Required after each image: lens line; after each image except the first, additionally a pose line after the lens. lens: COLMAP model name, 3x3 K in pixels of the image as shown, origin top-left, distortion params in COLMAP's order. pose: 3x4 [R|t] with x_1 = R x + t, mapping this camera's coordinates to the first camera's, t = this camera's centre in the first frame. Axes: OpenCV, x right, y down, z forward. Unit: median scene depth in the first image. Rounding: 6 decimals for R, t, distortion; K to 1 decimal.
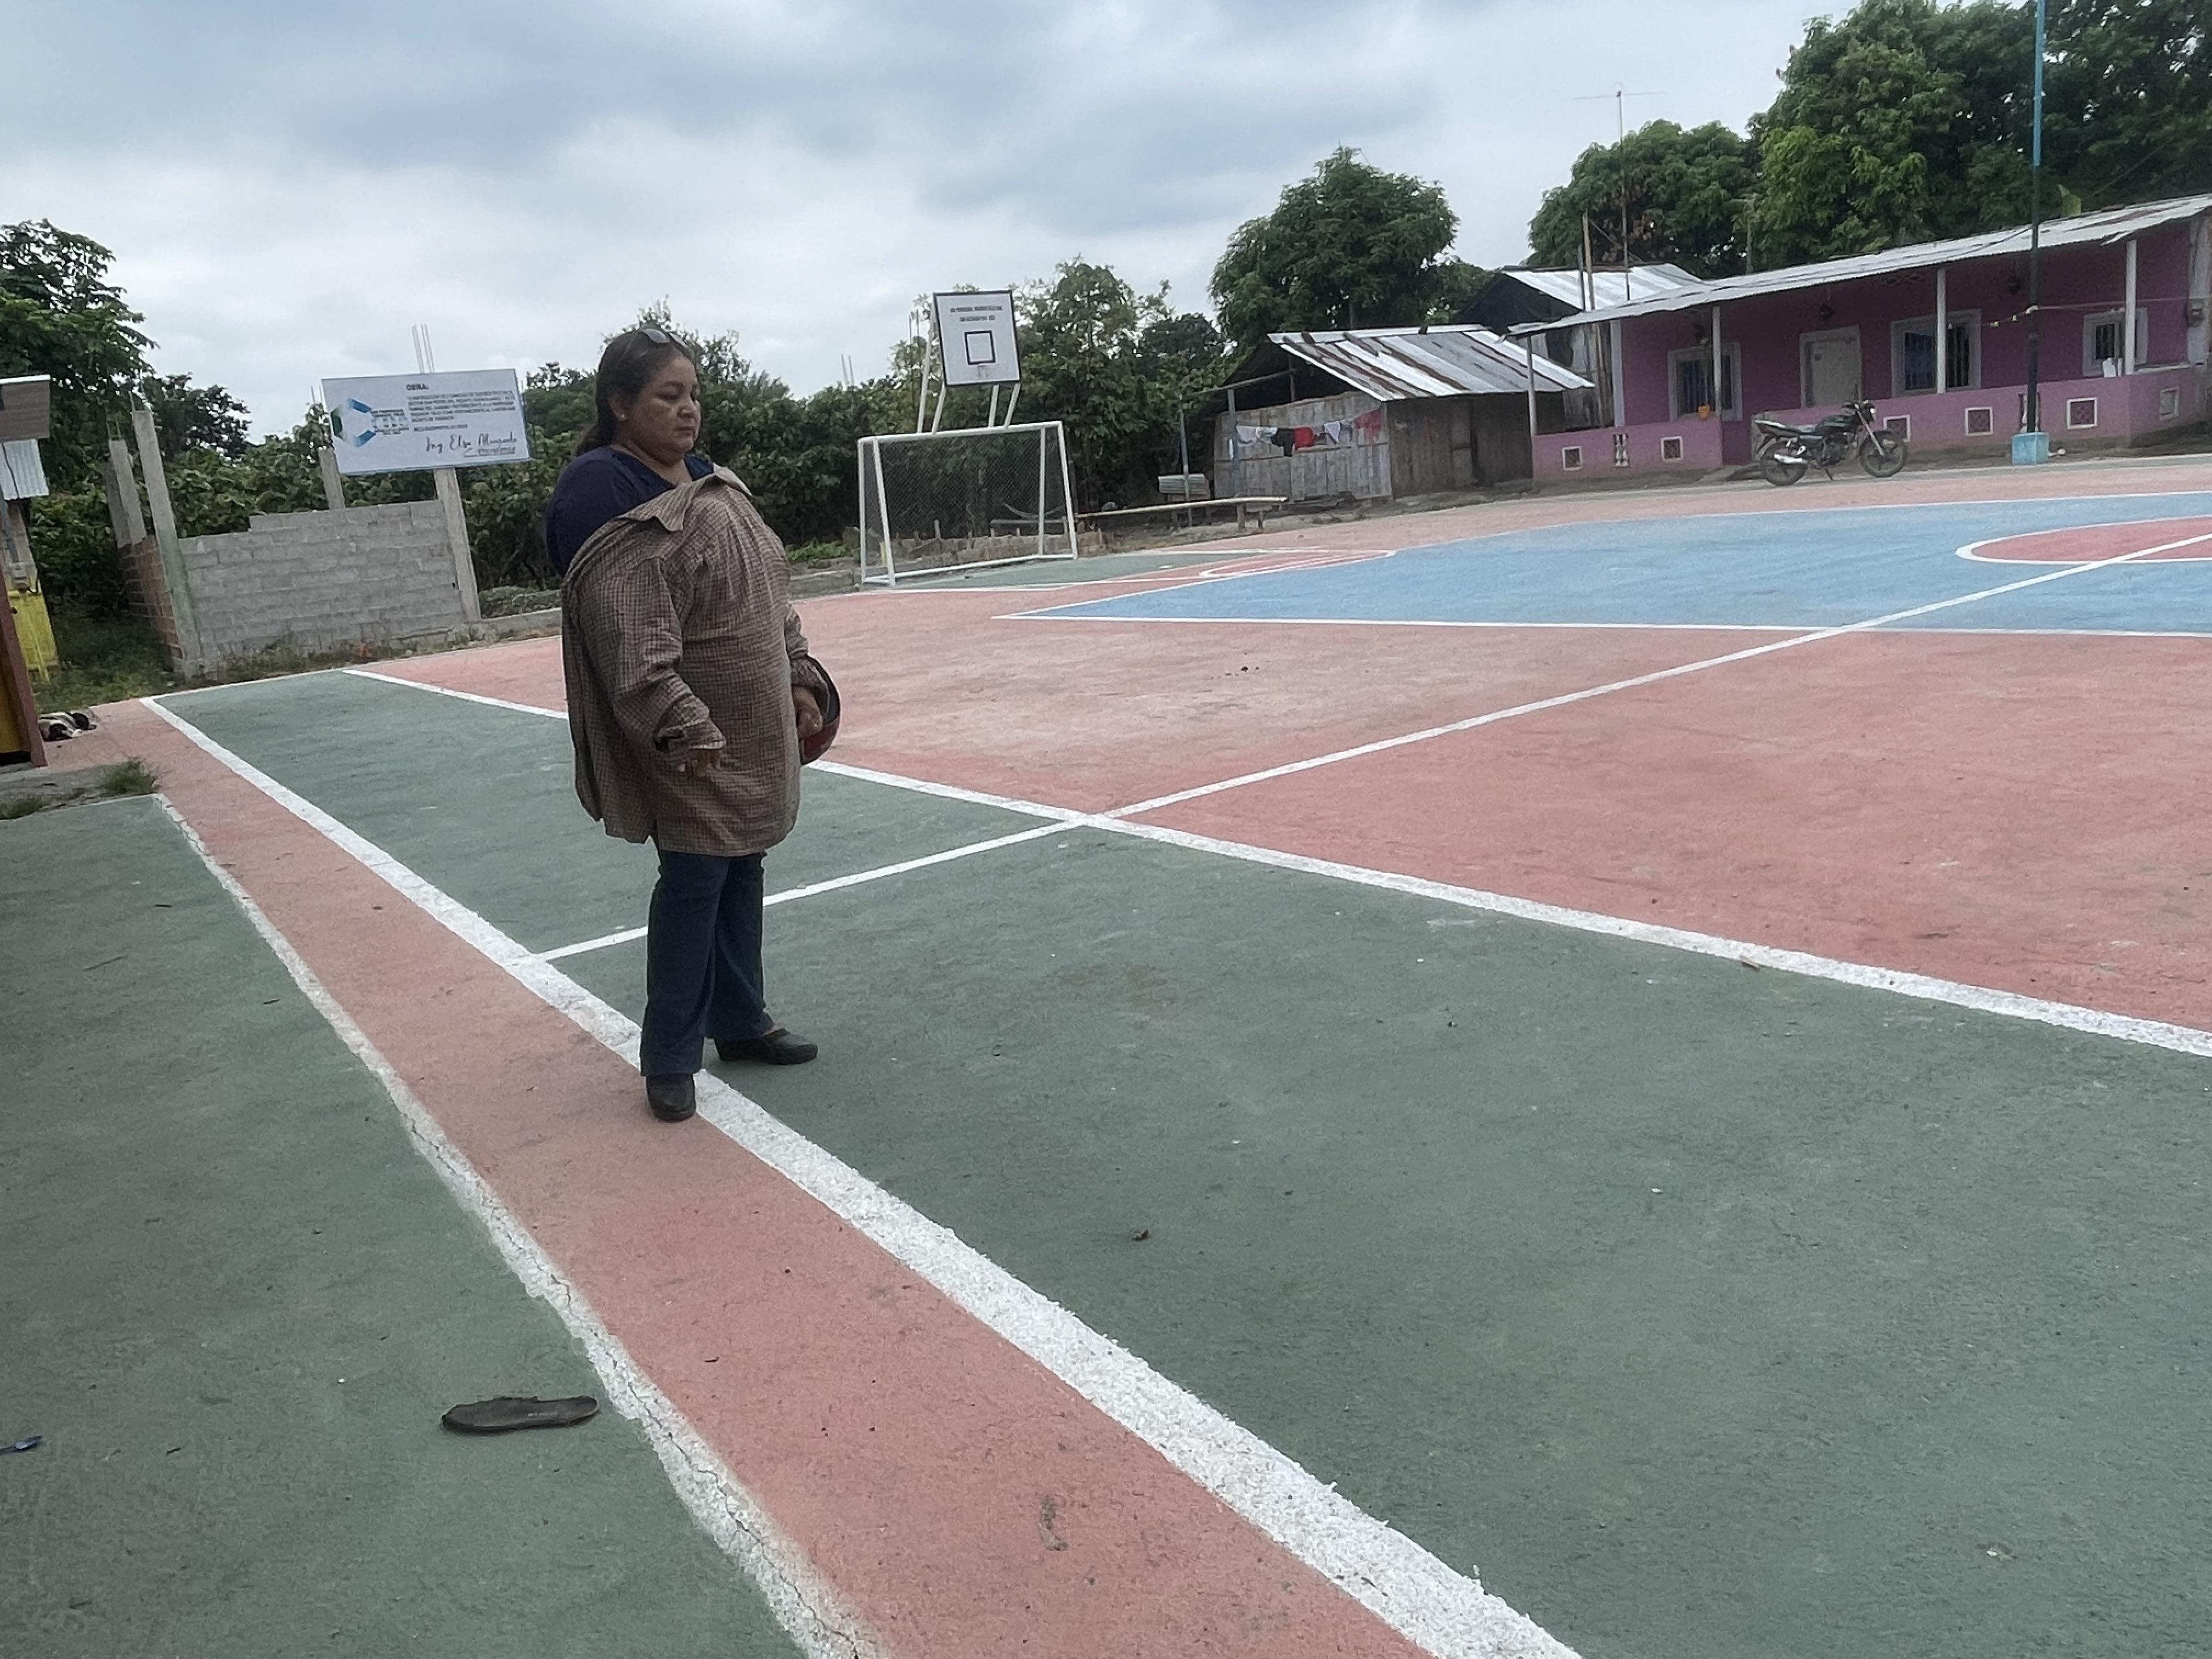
lens RADIAL K [[1633.3, 0, 1096.9], [0, 1633.3, 839.1], [0, 0, 1]] dist [-0.000163, -0.005152]
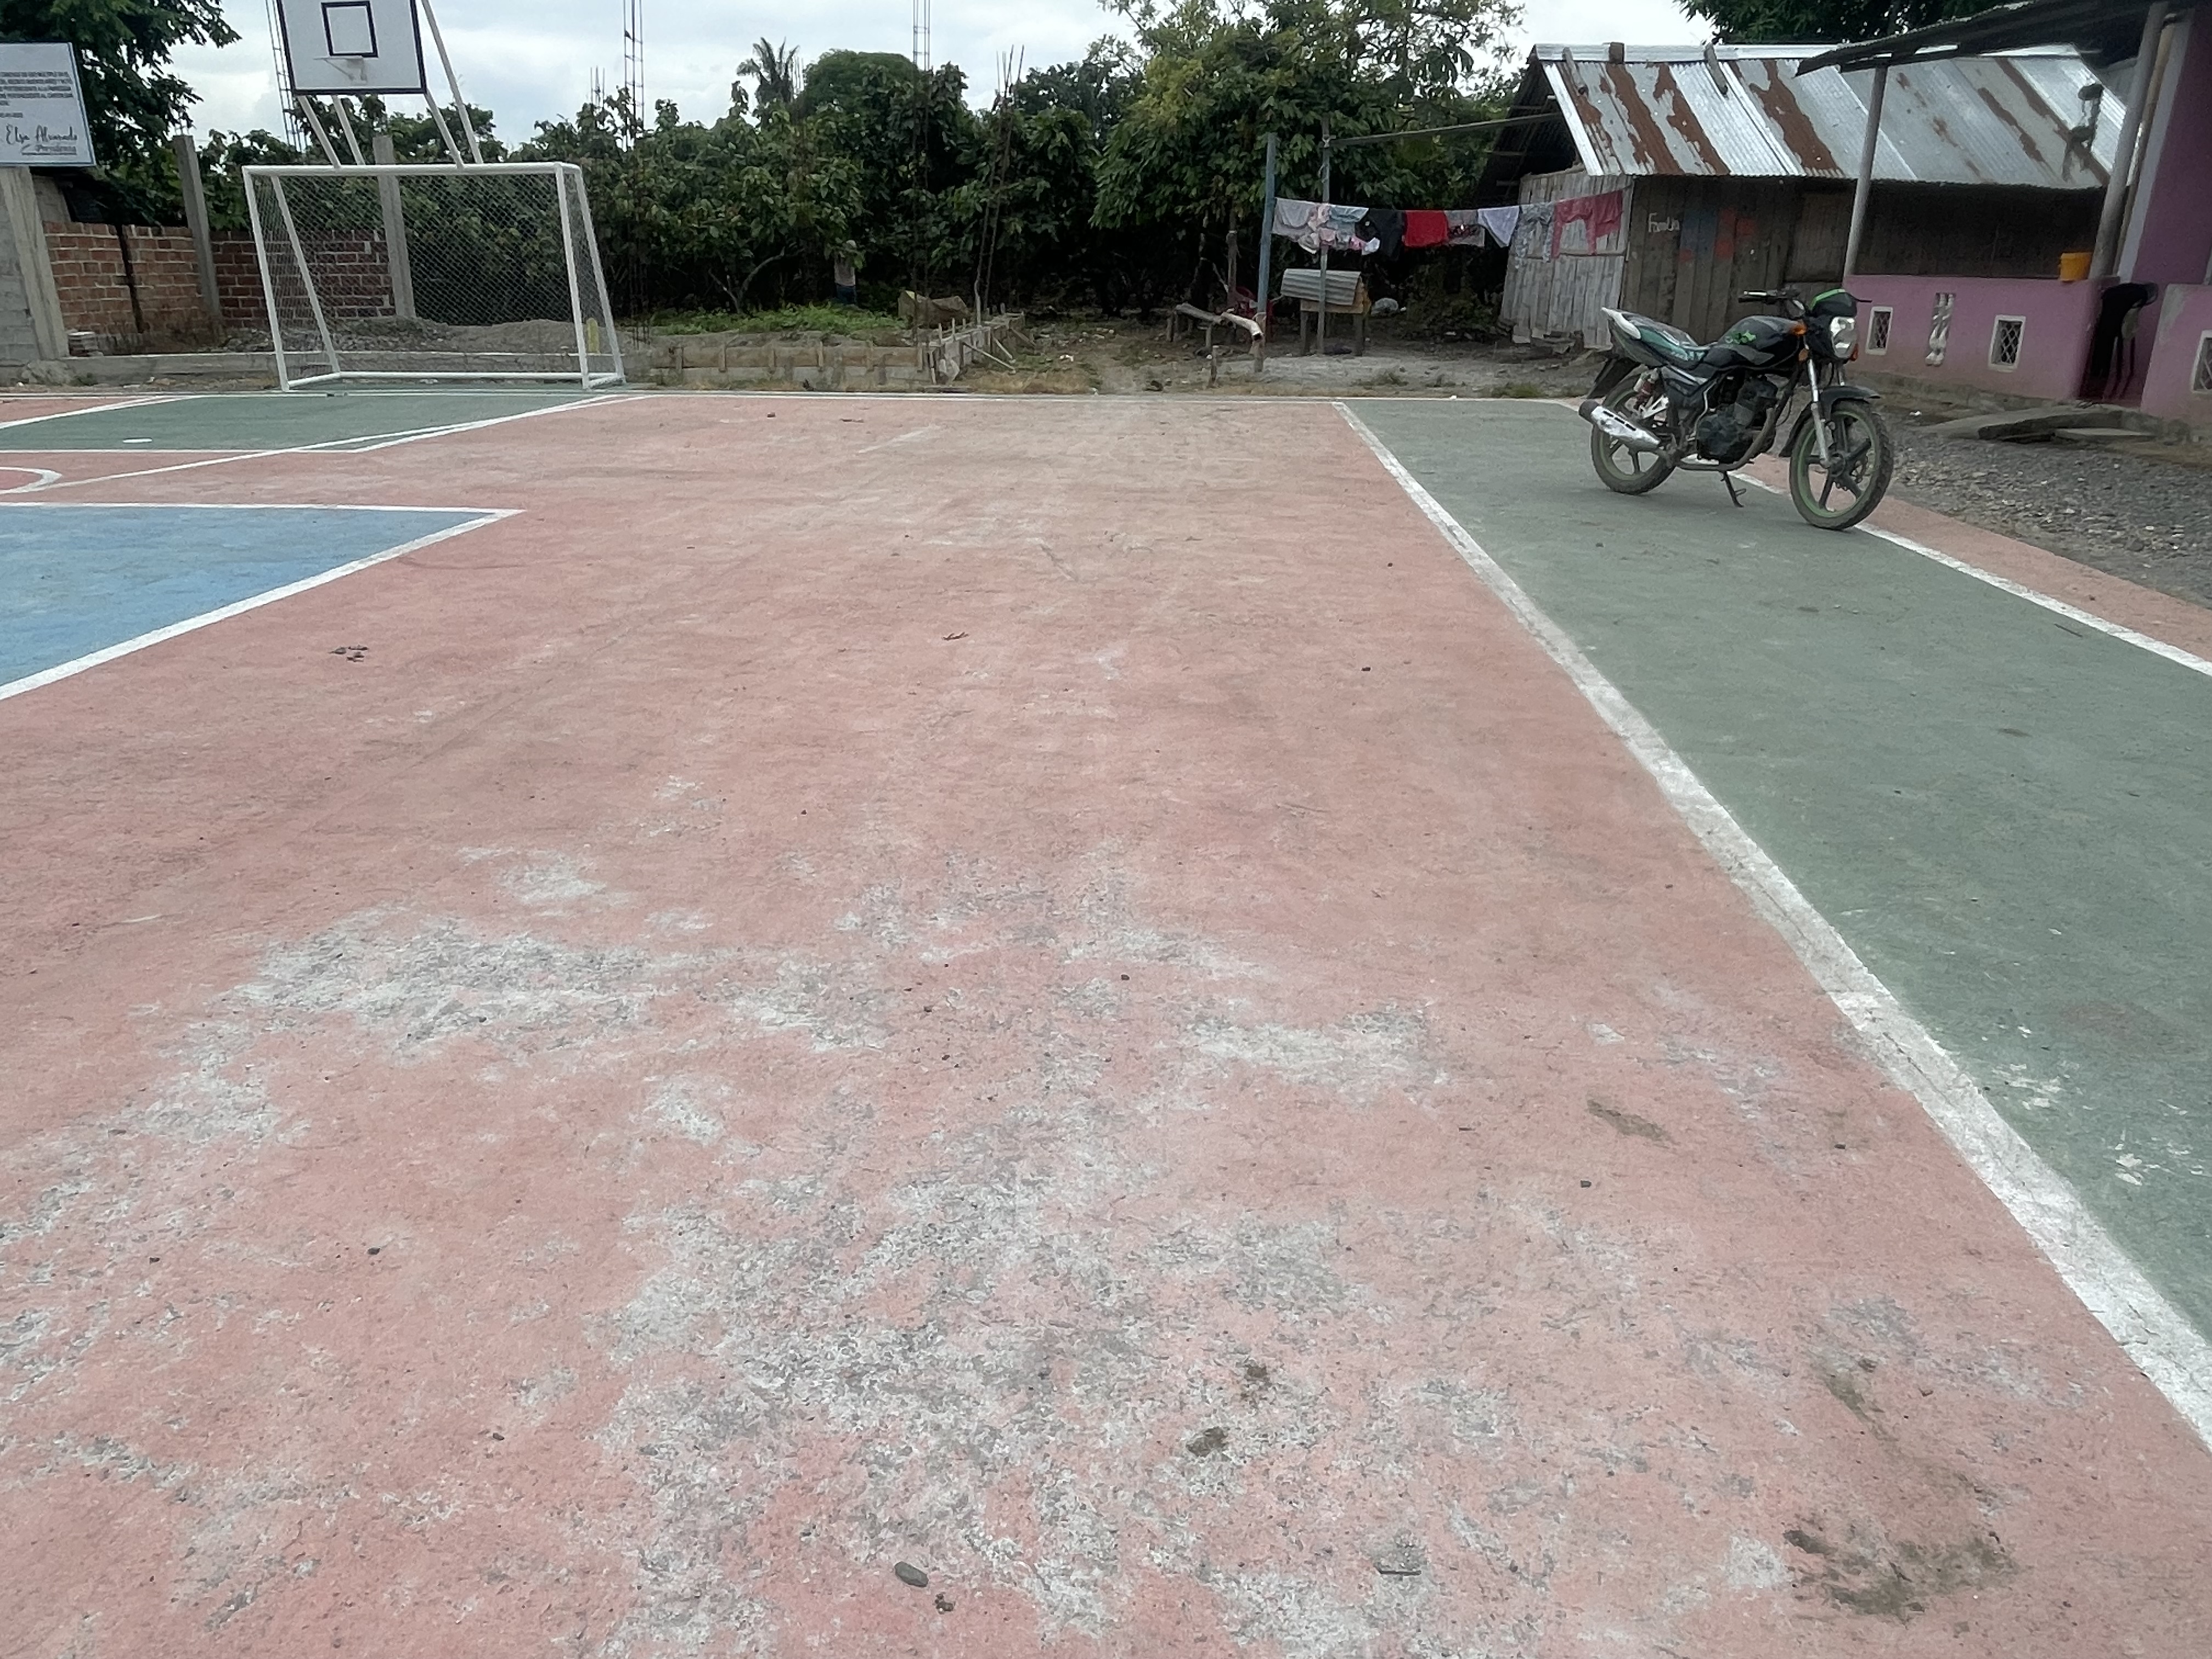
lens RADIAL K [[1490.3, 0, 1105.9], [0, 1490.3, 829.7], [0, 0, 1]] dist [-0.018487, 0.002227]
pose [[0.791325, 0.315926, -0.523445, 0.447990], [-0.211728, 0.944776, 0.250139, -0.175148], [0.573564, -0.087113, 0.814516, 0.555791]]
